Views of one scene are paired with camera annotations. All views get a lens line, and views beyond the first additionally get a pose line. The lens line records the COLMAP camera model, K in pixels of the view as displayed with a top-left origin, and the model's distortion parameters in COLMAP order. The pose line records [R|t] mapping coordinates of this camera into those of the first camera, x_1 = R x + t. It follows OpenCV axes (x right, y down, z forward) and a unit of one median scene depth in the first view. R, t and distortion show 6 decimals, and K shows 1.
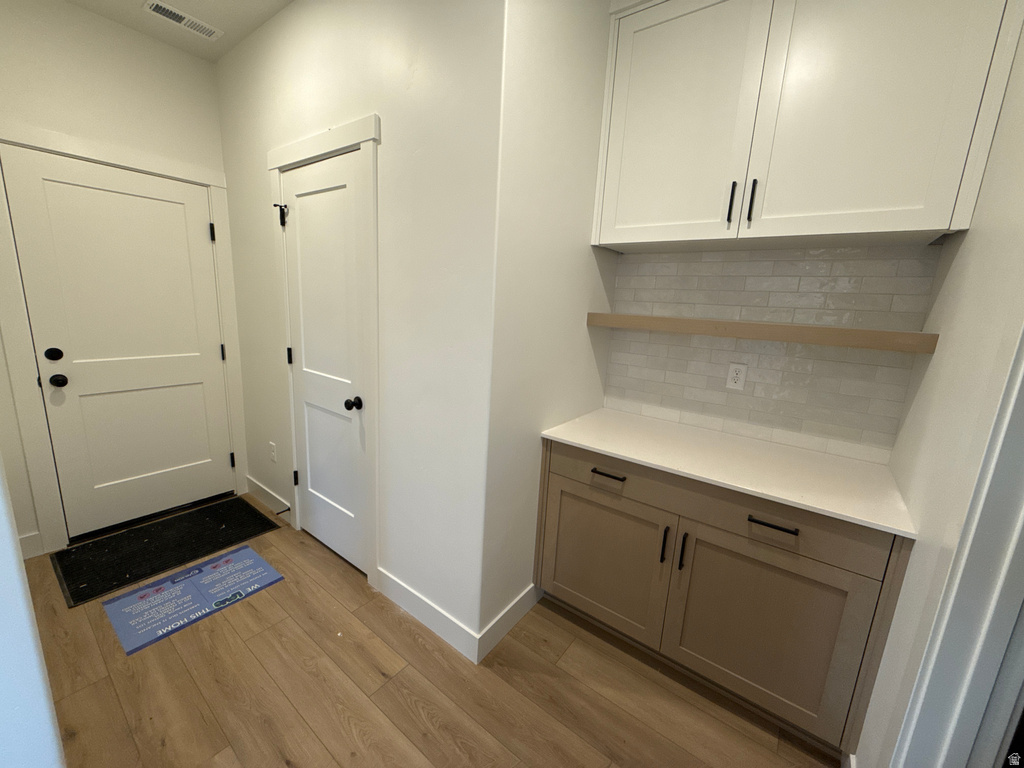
lens RADIAL K [[406.2, 0, 510.4], [0, 406.2, 384.8], [0, 0, 1]] dist [-0.000483, 0.000146]
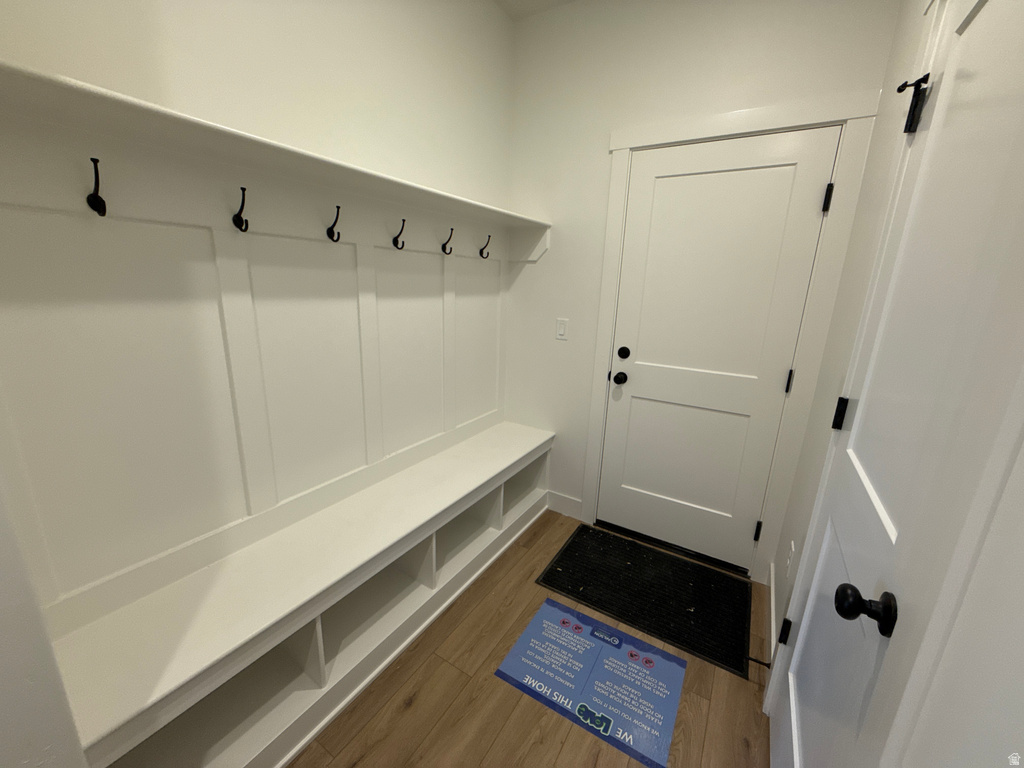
lens RADIAL K [[406.2, 0, 510.4], [0, 406.2, 384.8], [0, 0, 1]] dist [-0.000483, 0.000146]
pose [[0.092078, 0.196892, -0.976092, -0.117787], [-0.227335, 0.958524, 0.171903, -0.107270], [0.969454, 0.206072, 0.133020, 0.584756]]
